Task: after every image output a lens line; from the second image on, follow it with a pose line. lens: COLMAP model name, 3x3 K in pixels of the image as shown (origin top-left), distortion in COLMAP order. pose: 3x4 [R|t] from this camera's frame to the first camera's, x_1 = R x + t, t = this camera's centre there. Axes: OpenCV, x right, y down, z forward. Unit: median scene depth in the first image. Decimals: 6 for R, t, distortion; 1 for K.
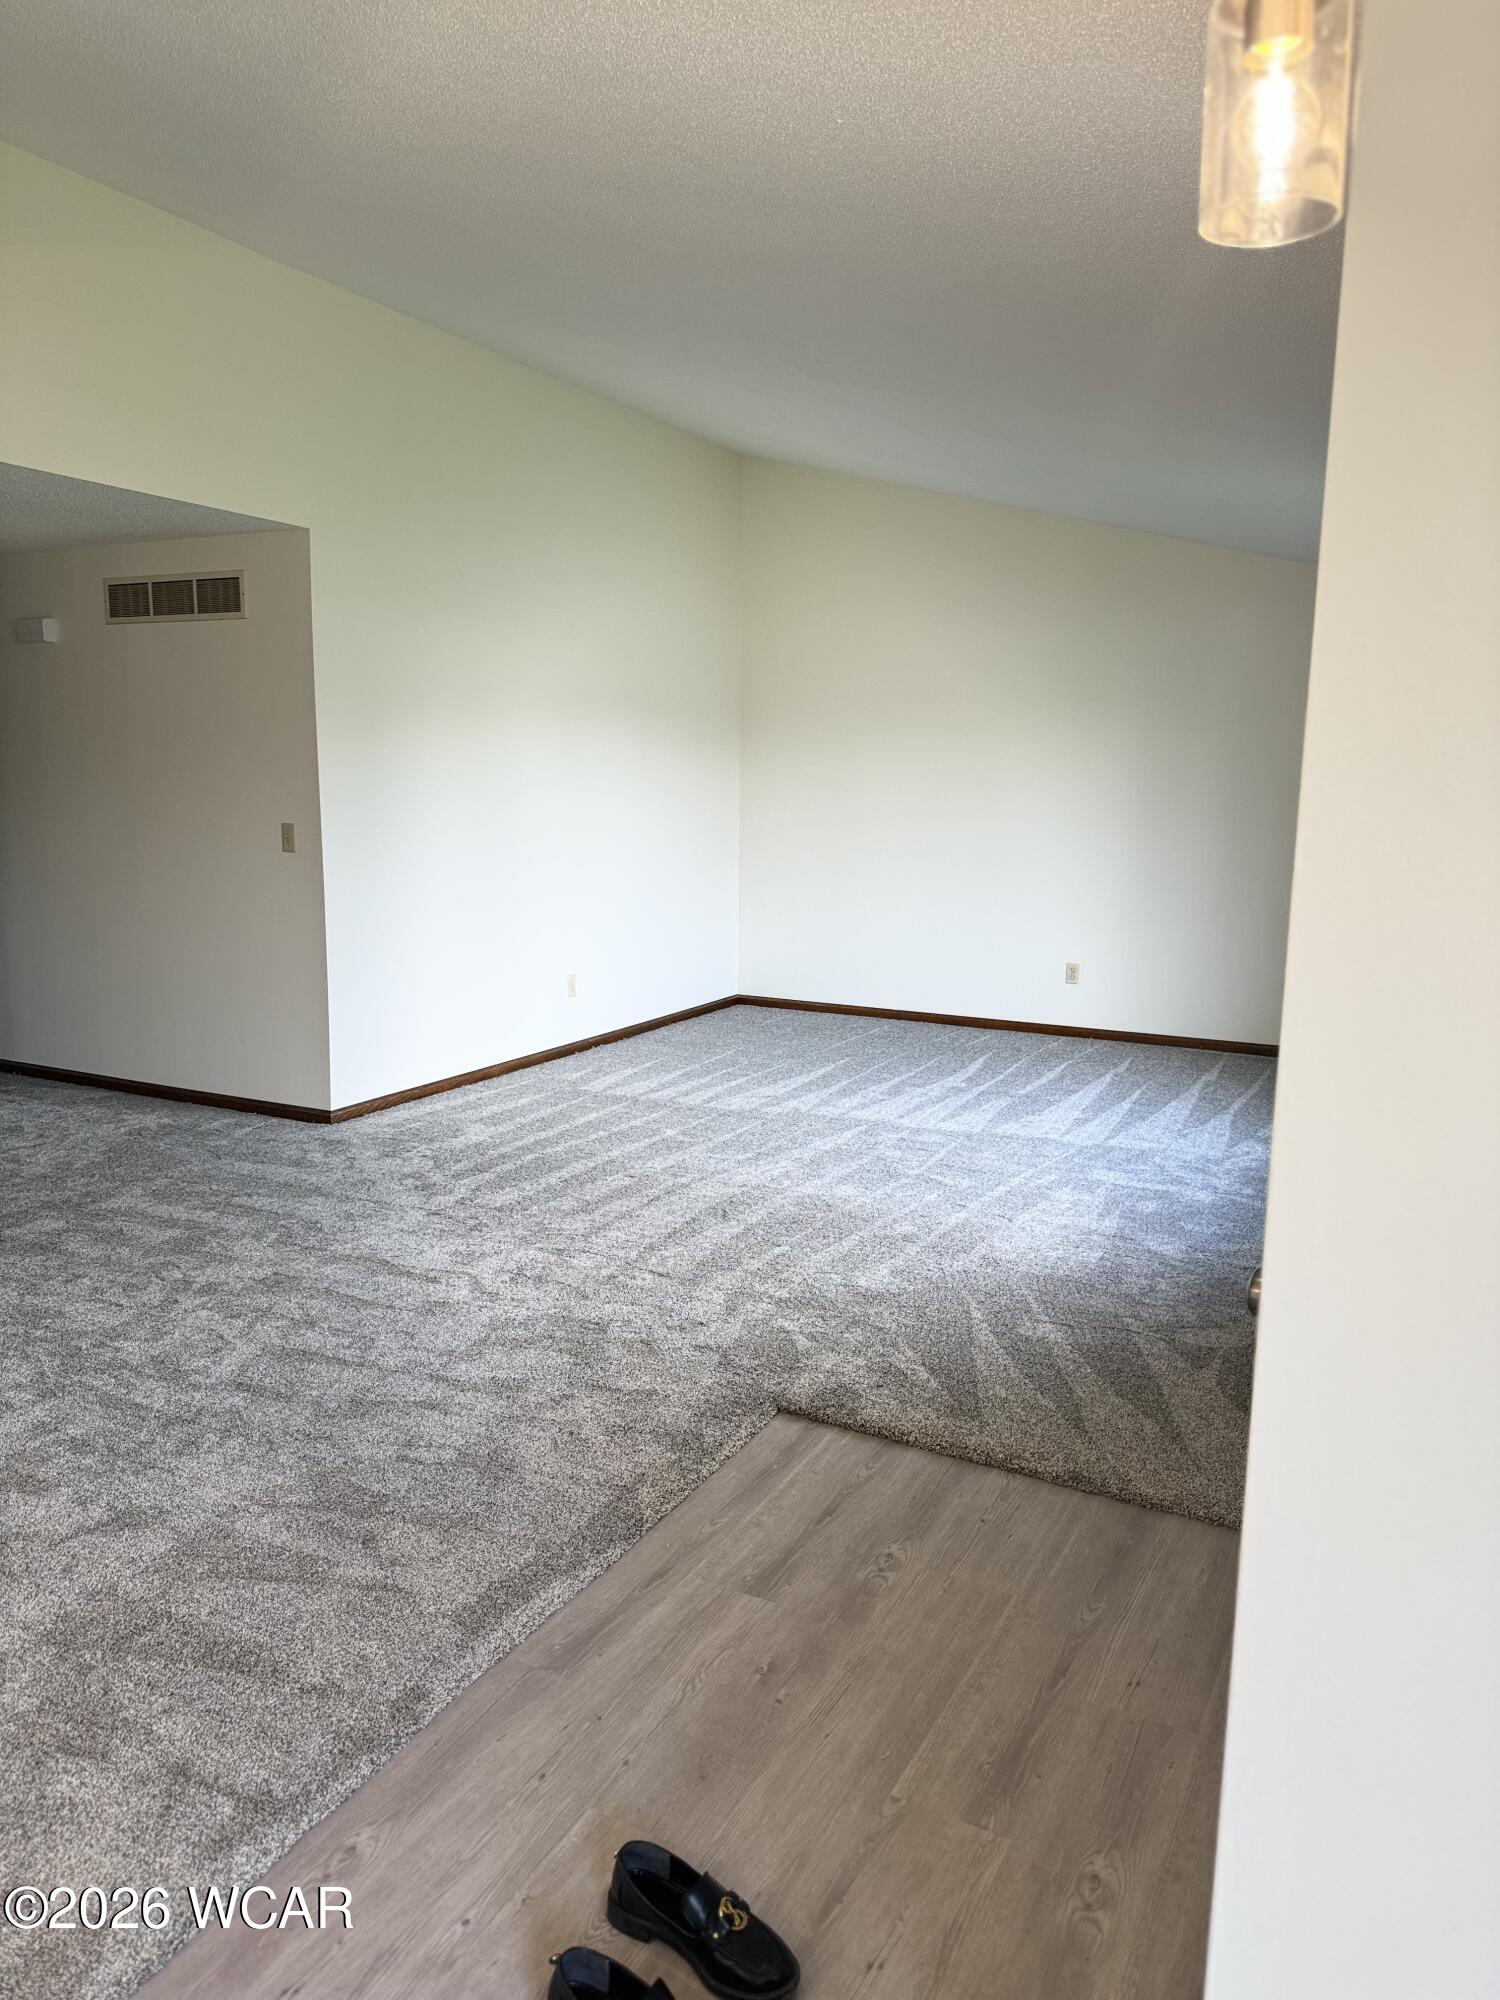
lens RADIAL K [[1394.3, 0, 750.0], [0, 1394.3, 1000.0], [0, 0, 1]] dist [0.001745, -0.000337]
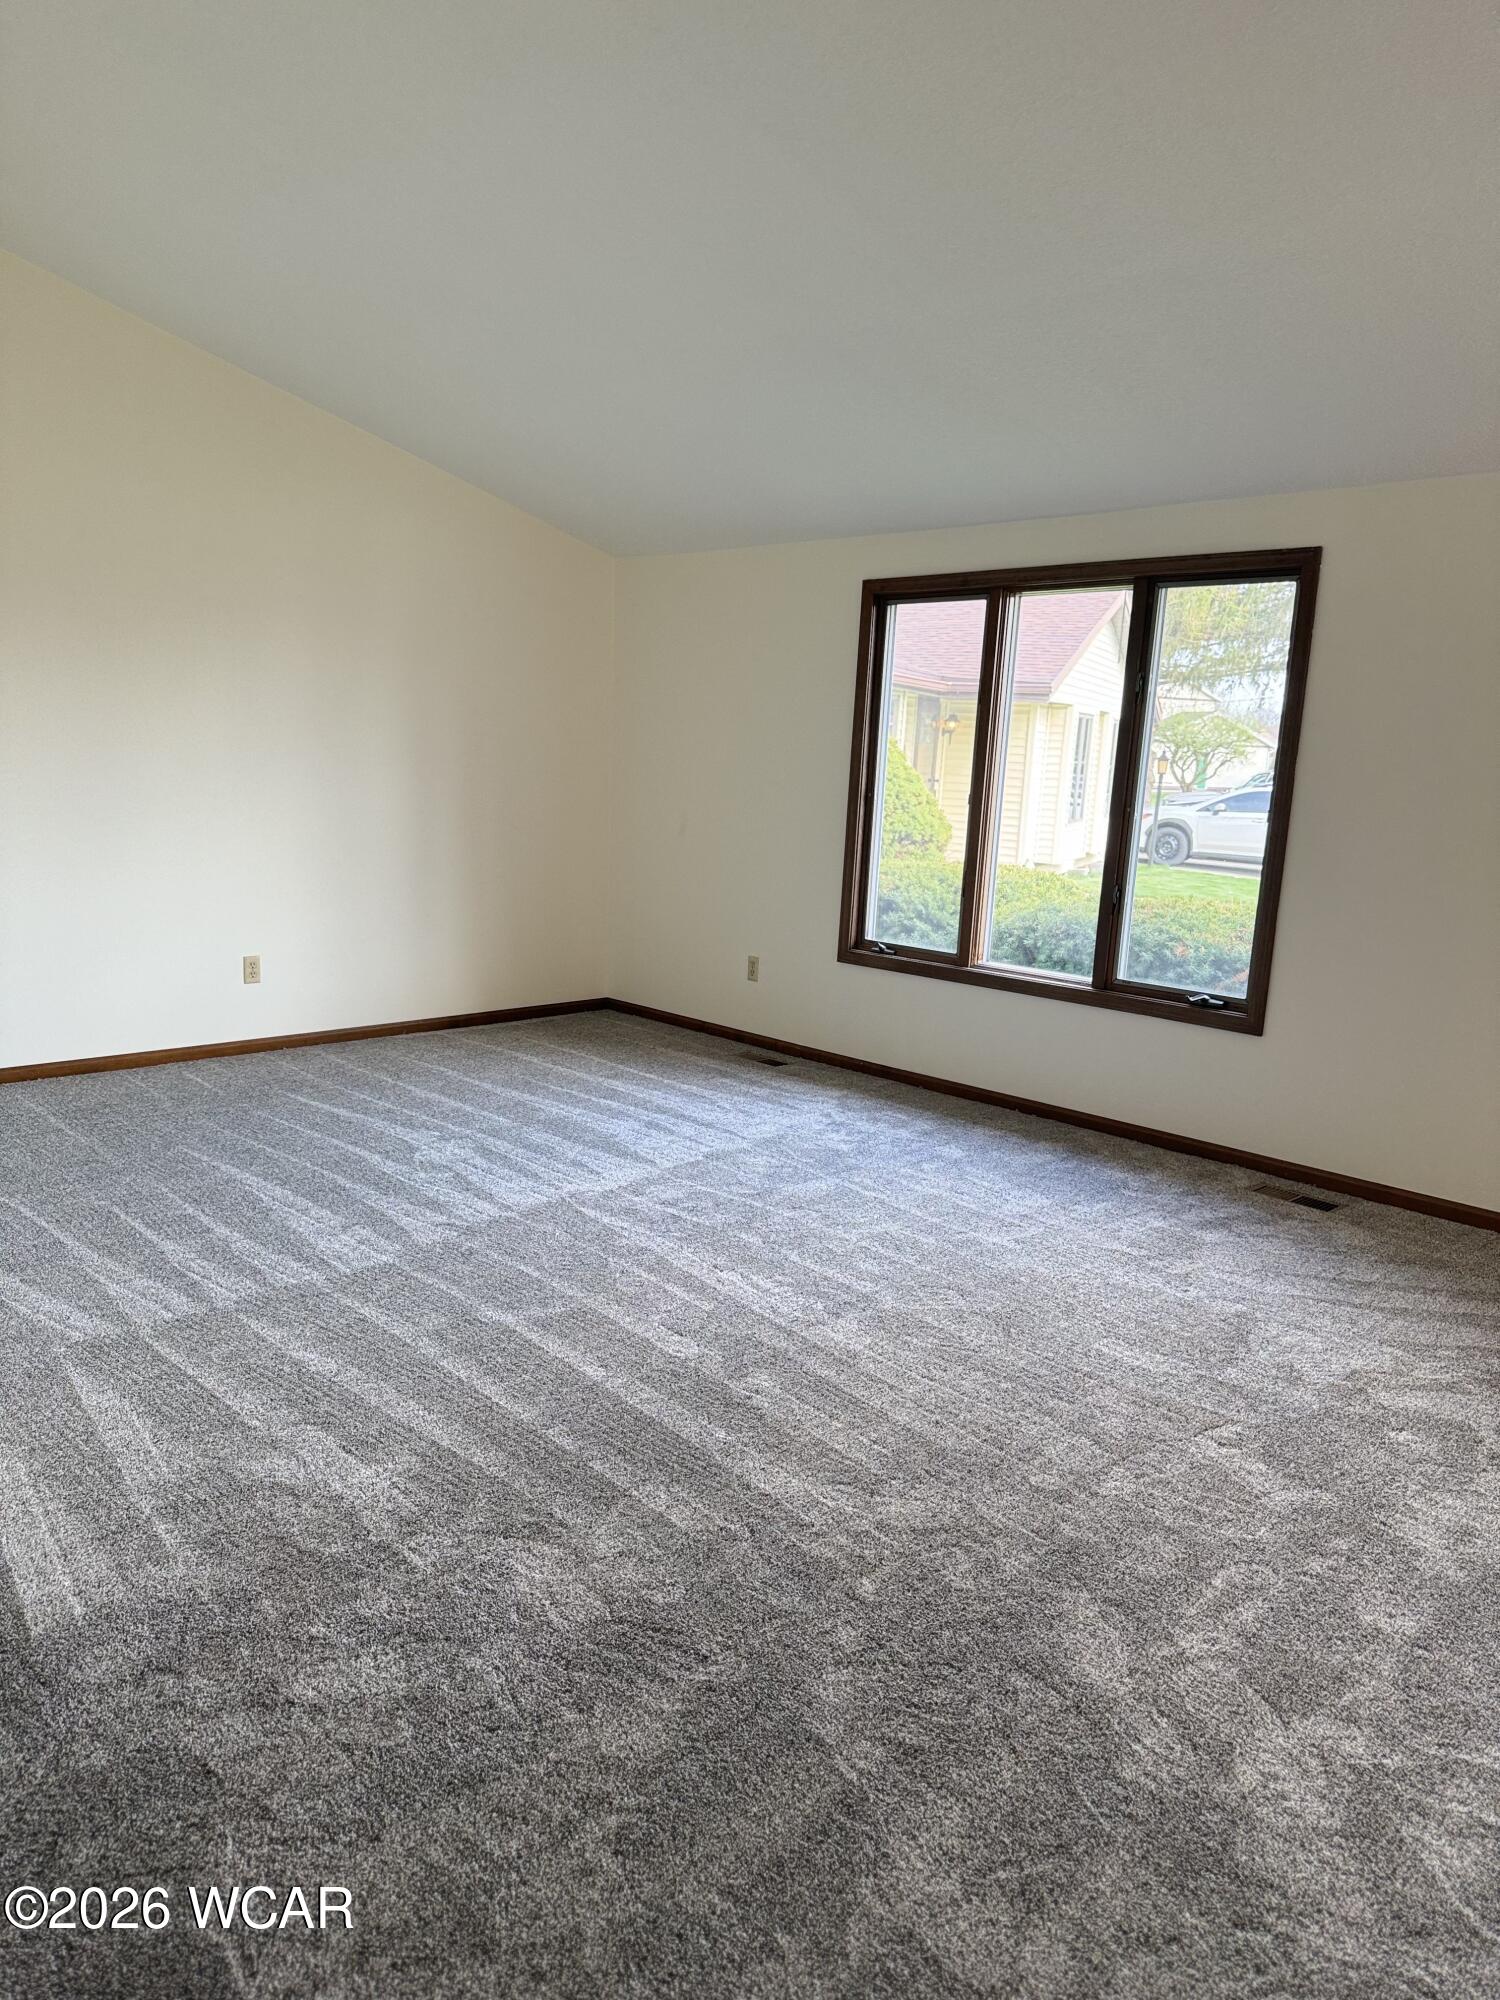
lens RADIAL K [[1394.3, 0, 750.0], [0, 1394.3, 1000.0], [0, 0, 1]] dist [0.001745, -0.000337]
pose [[0.222153, -0.174819, 0.959211, -0.642423], [0.090345, 0.983253, 0.158276, -0.141369], [-0.970817, 0.051498, 0.234227, 0.780846]]
